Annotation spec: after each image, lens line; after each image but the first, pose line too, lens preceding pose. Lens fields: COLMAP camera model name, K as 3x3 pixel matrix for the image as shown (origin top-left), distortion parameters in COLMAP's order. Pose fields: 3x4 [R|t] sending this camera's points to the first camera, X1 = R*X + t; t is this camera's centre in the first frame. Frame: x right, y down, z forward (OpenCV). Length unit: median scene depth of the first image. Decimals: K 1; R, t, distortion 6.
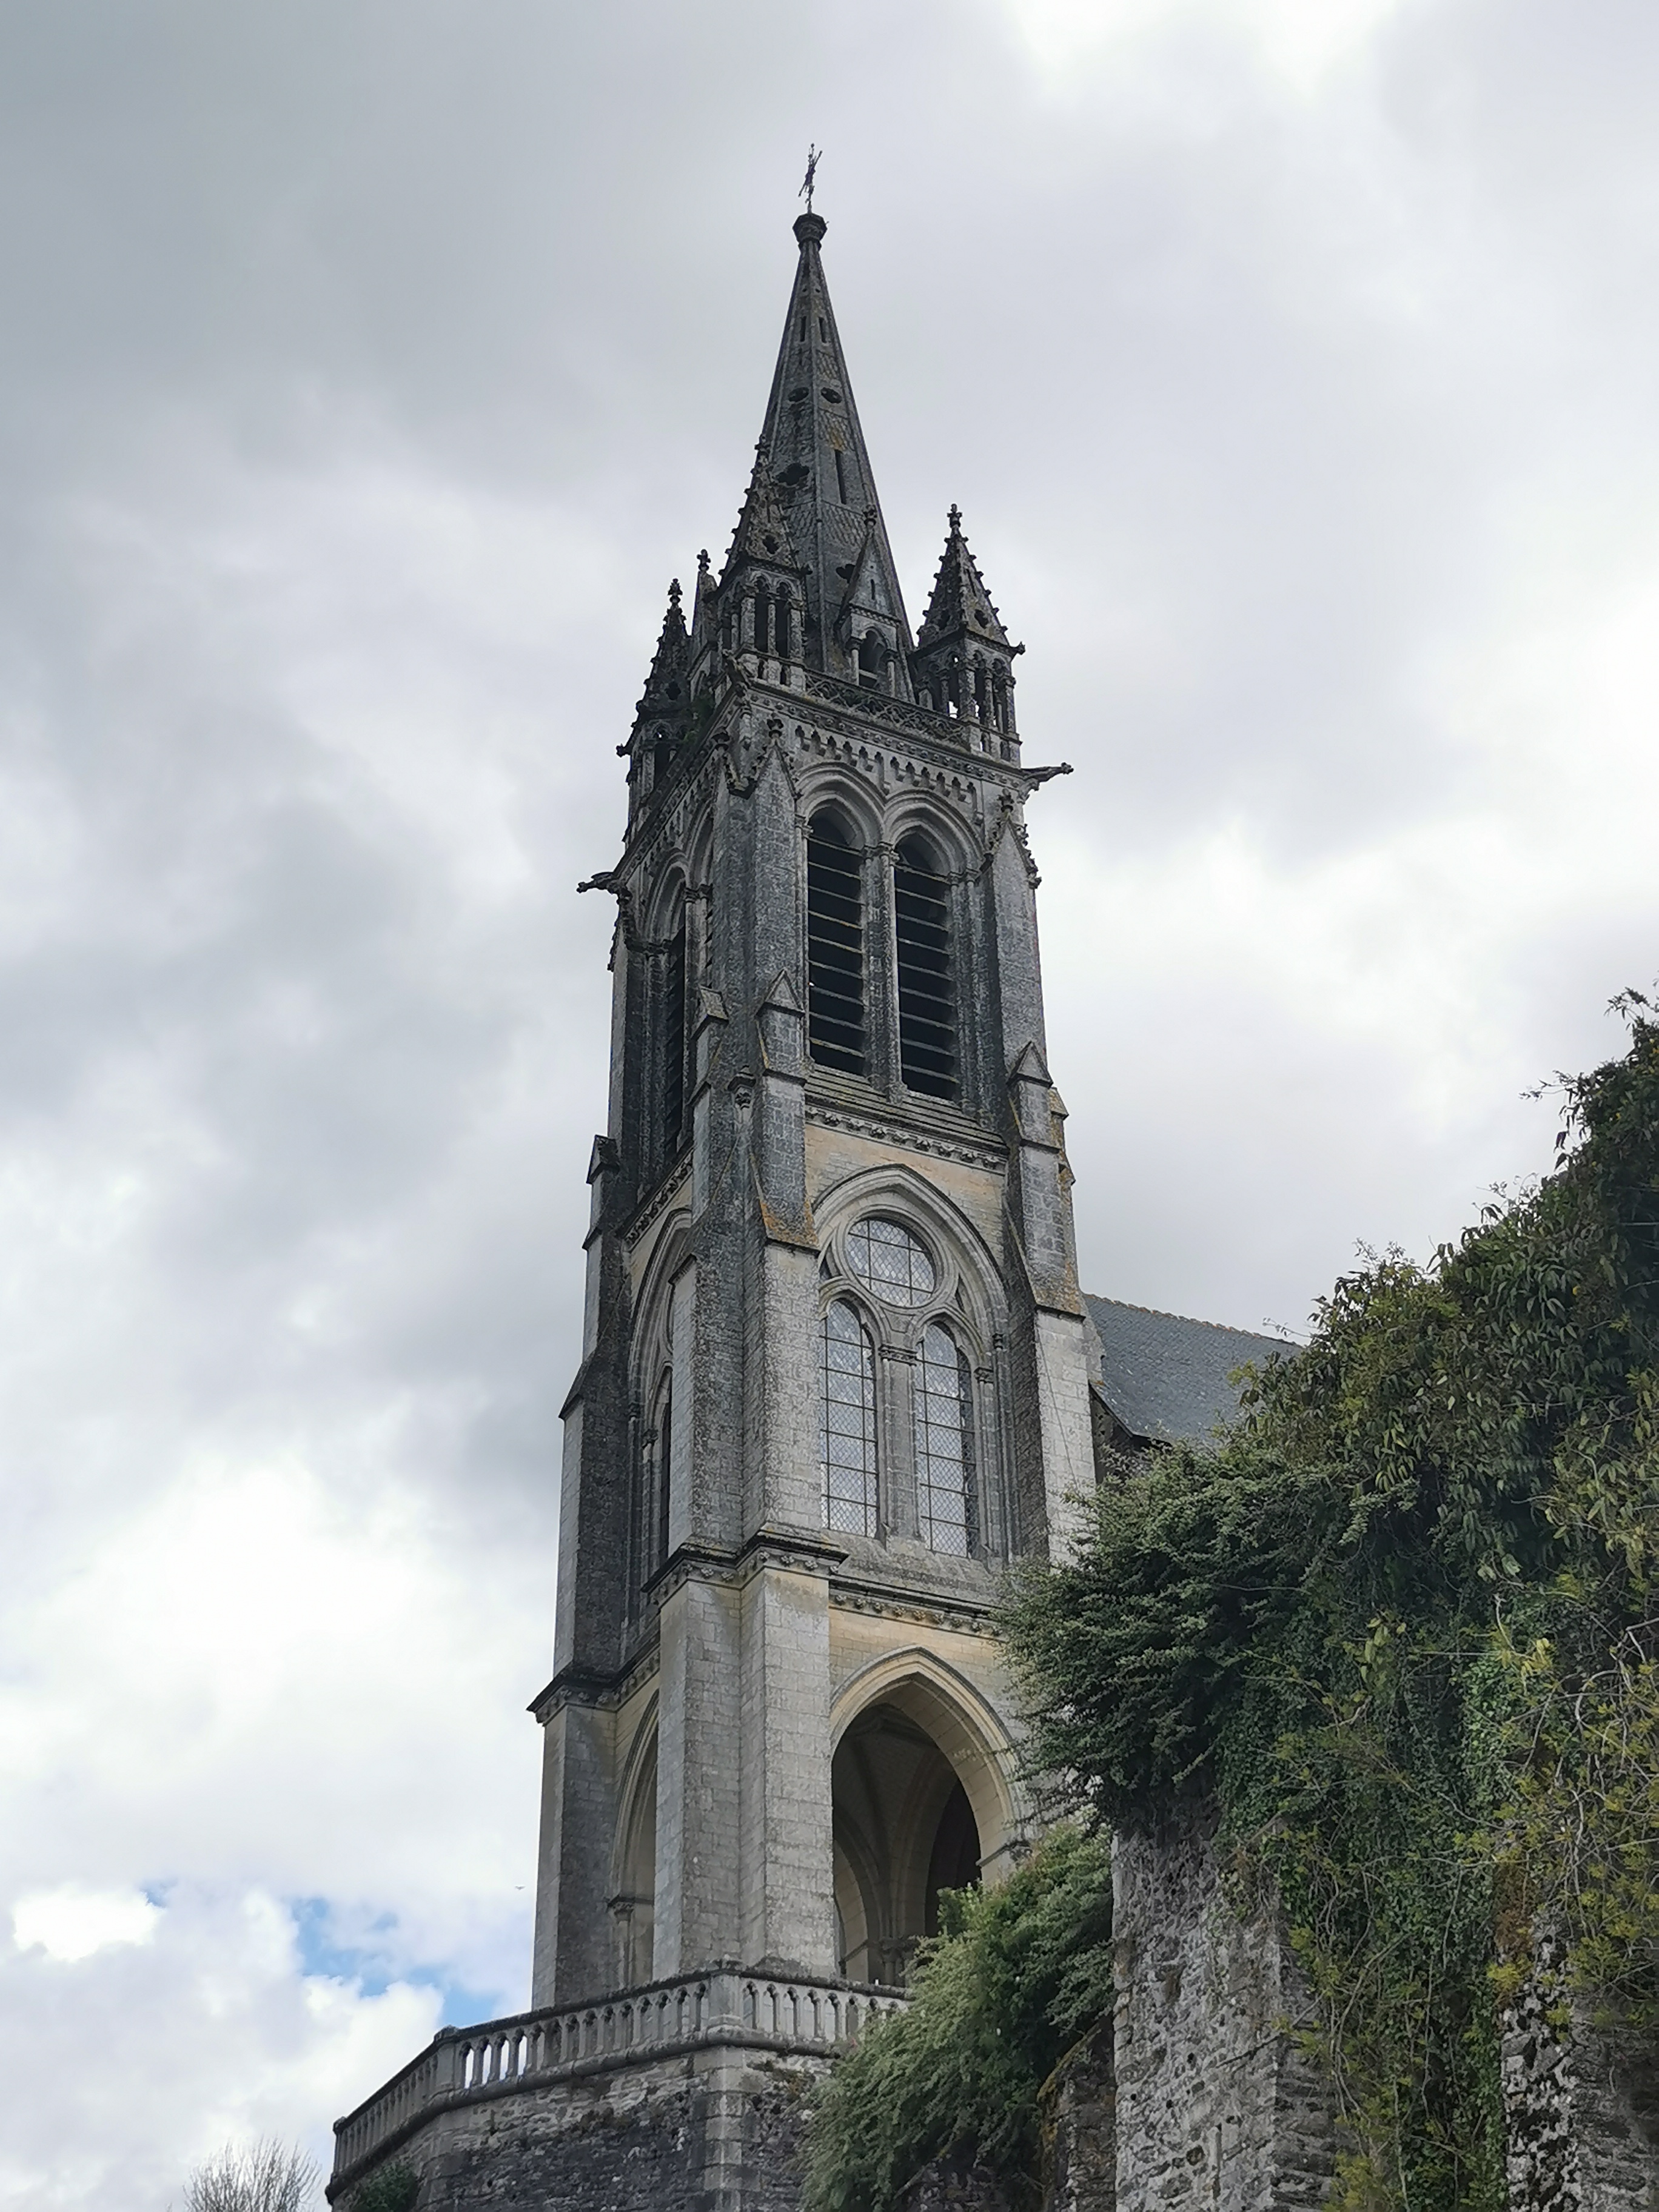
lens RADIAL K [[2891.0, 0, 829.3], [0, 2891.0, 1098.0], [0, 0, 1]] dist [0.079139, -0.041718]
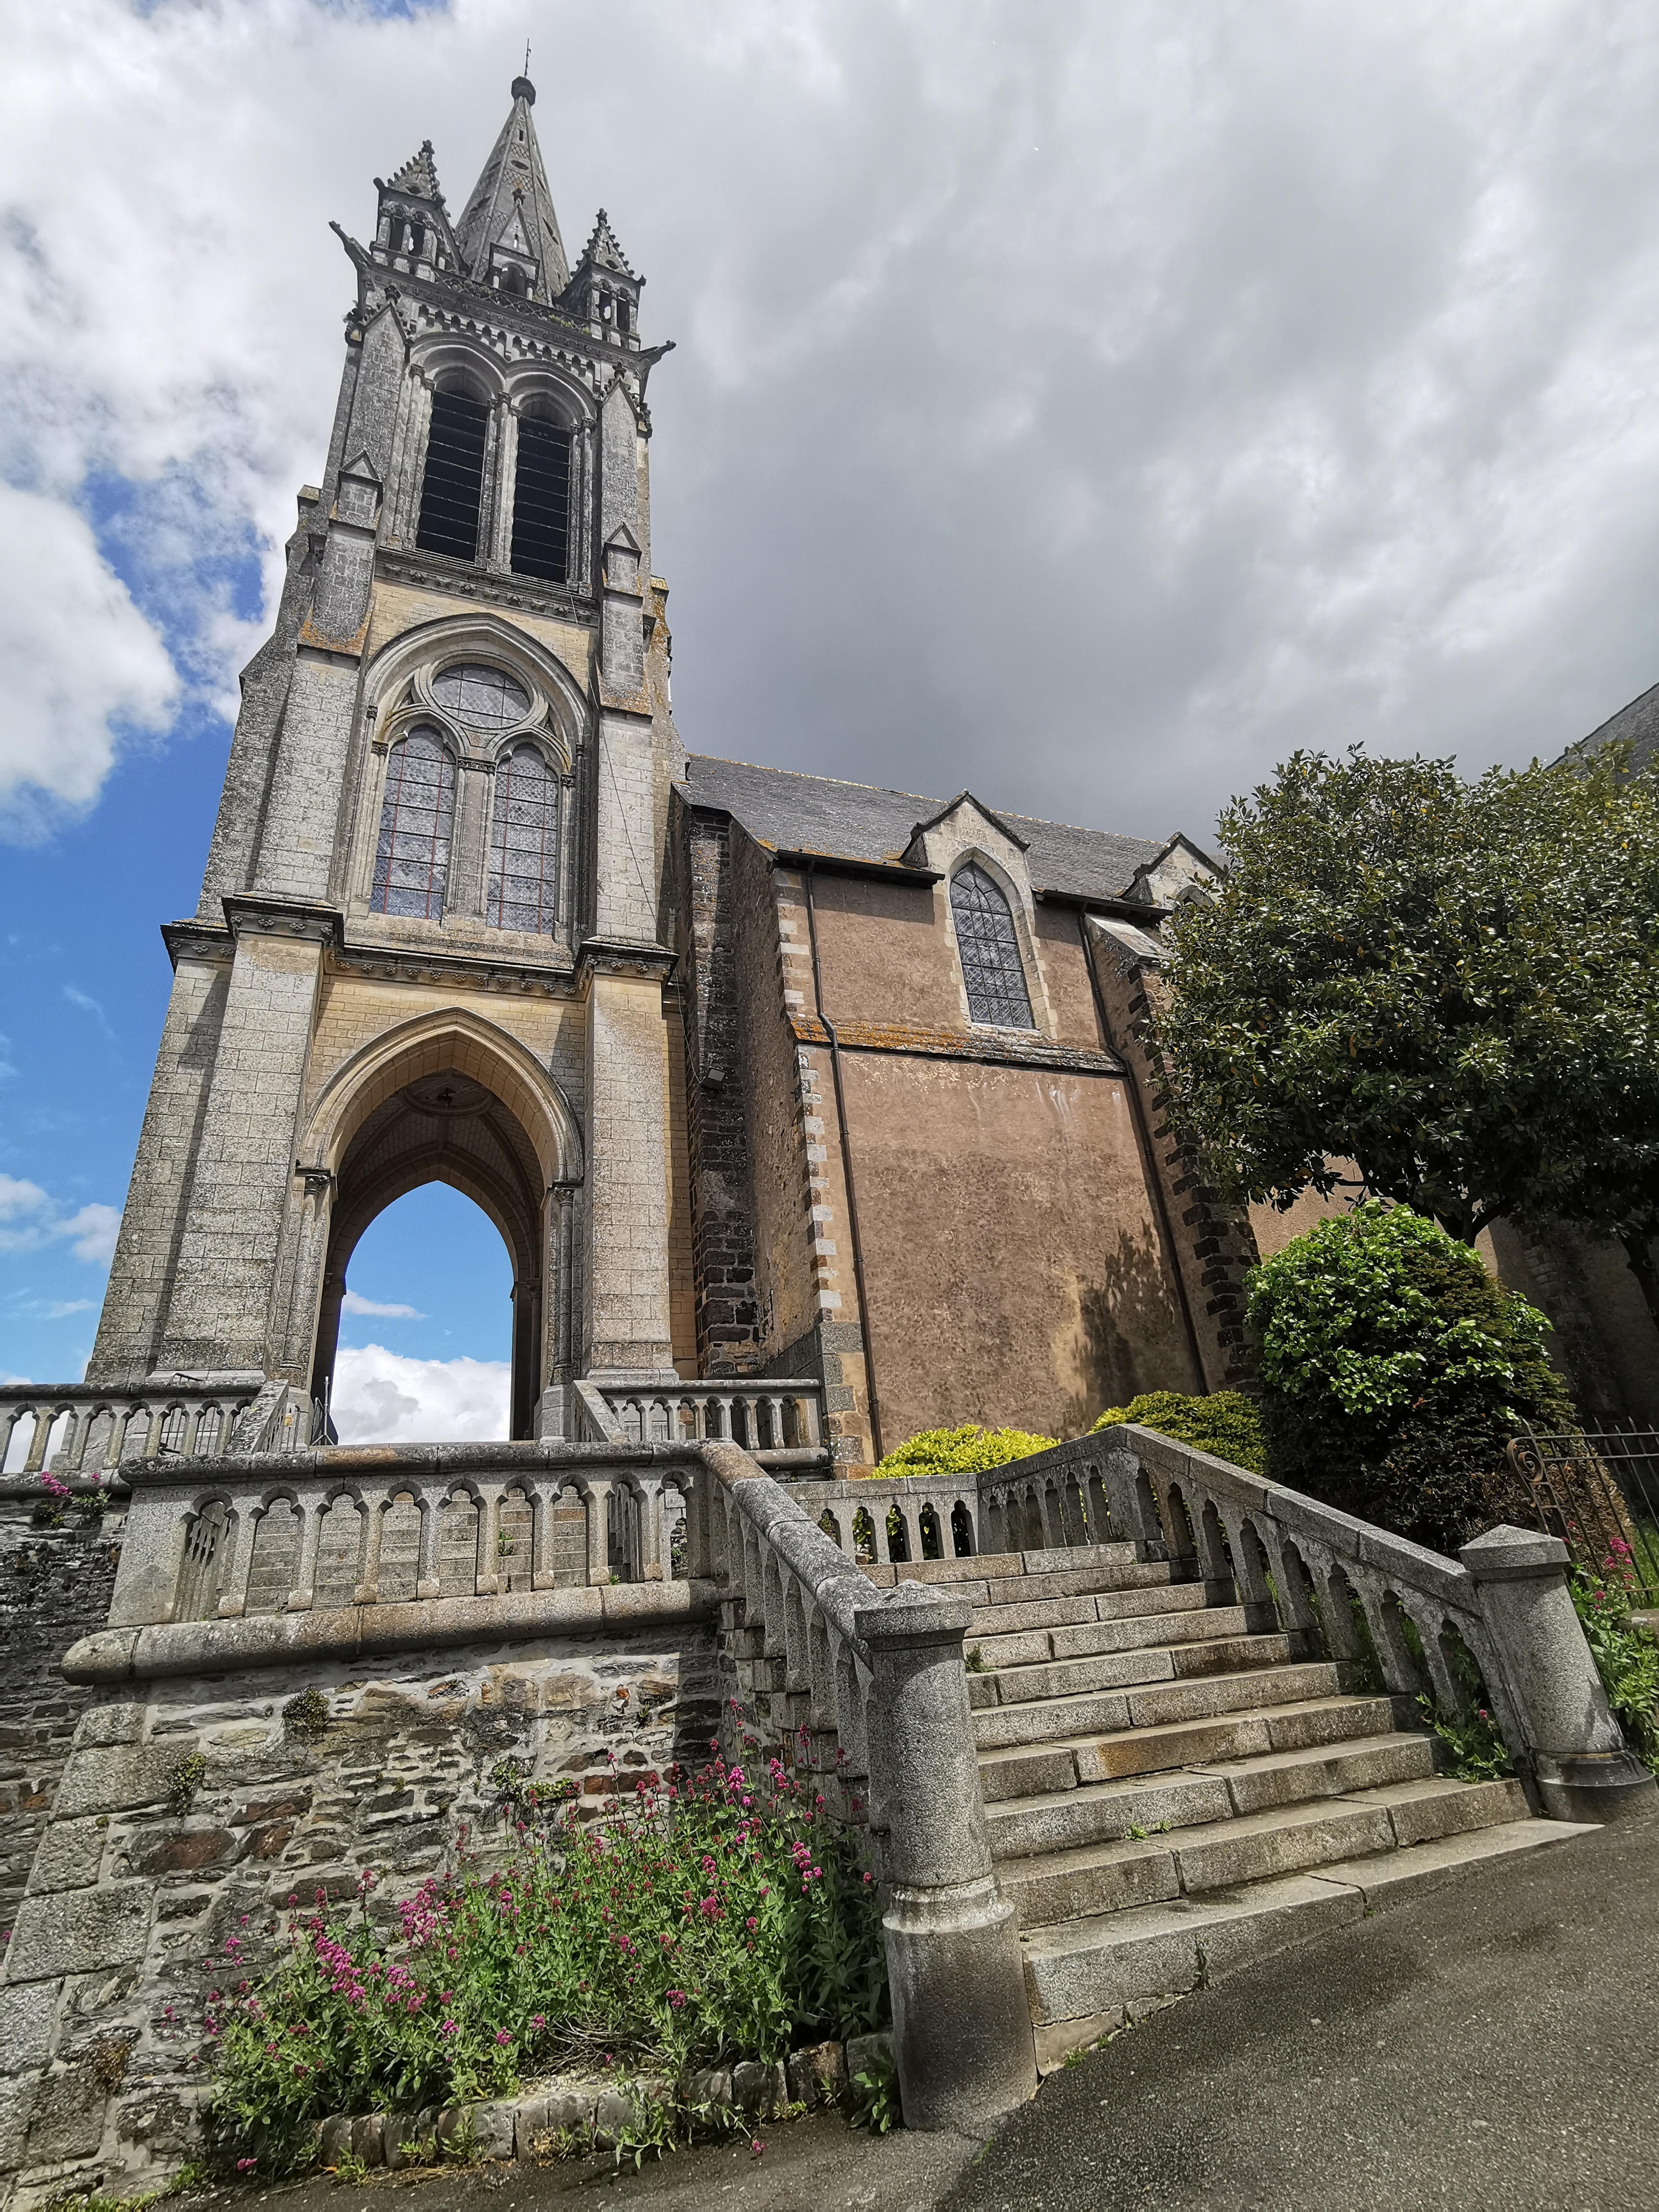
lens RADIAL K [[1077.1, 0, 829.5], [0, 1077.1, 1104.4], [0, 0, 1]] dist [-0.059636, 0.064864]
pose [[0.991841, -0.111571, -0.061680, 0.169492], [0.119766, 0.981264, 0.150918, 0.172734], [0.043686, -0.157074, 0.986620, 0.602780]]
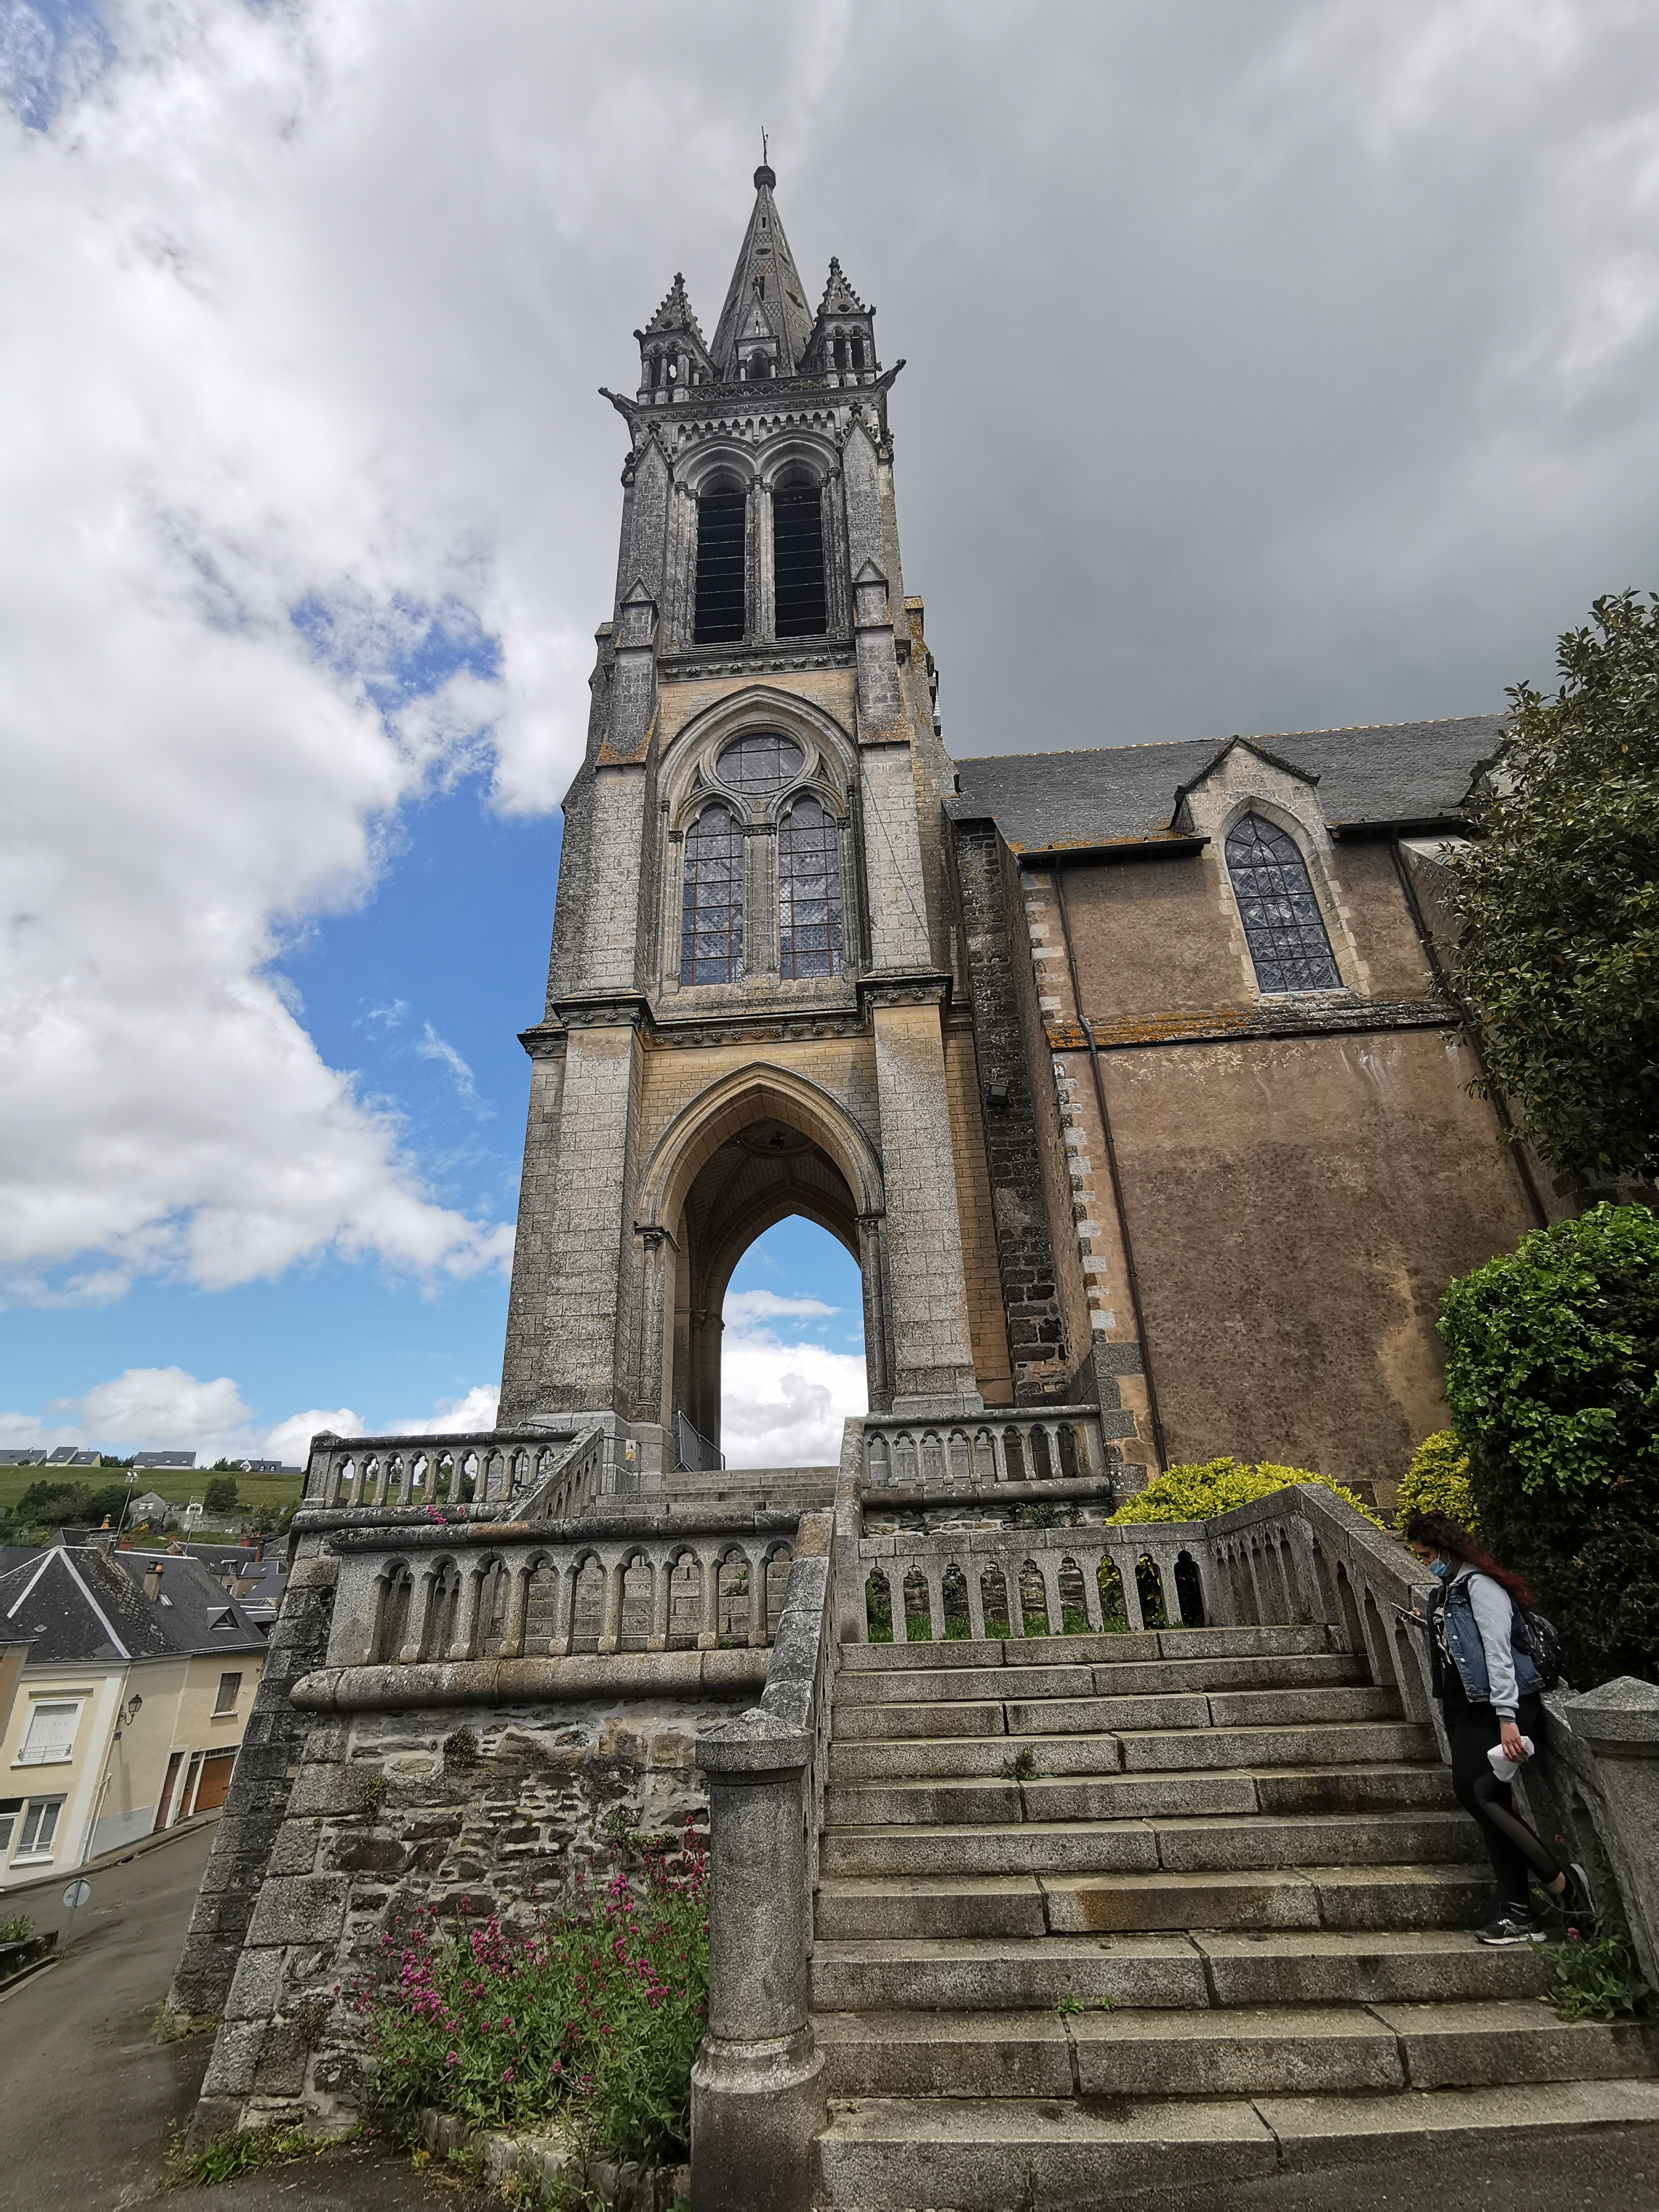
lens RADIAL K [[1077.1, 0, 829.5], [0, 1077.1, 1104.4], [0, 0, 1]] dist [-0.059636, 0.064864]
pose [[0.860216, -0.243262, -0.448166, 0.219529], [0.307841, 0.948390, 0.076094, 0.172948], [0.406525, -0.203421, 0.890706, 0.616796]]
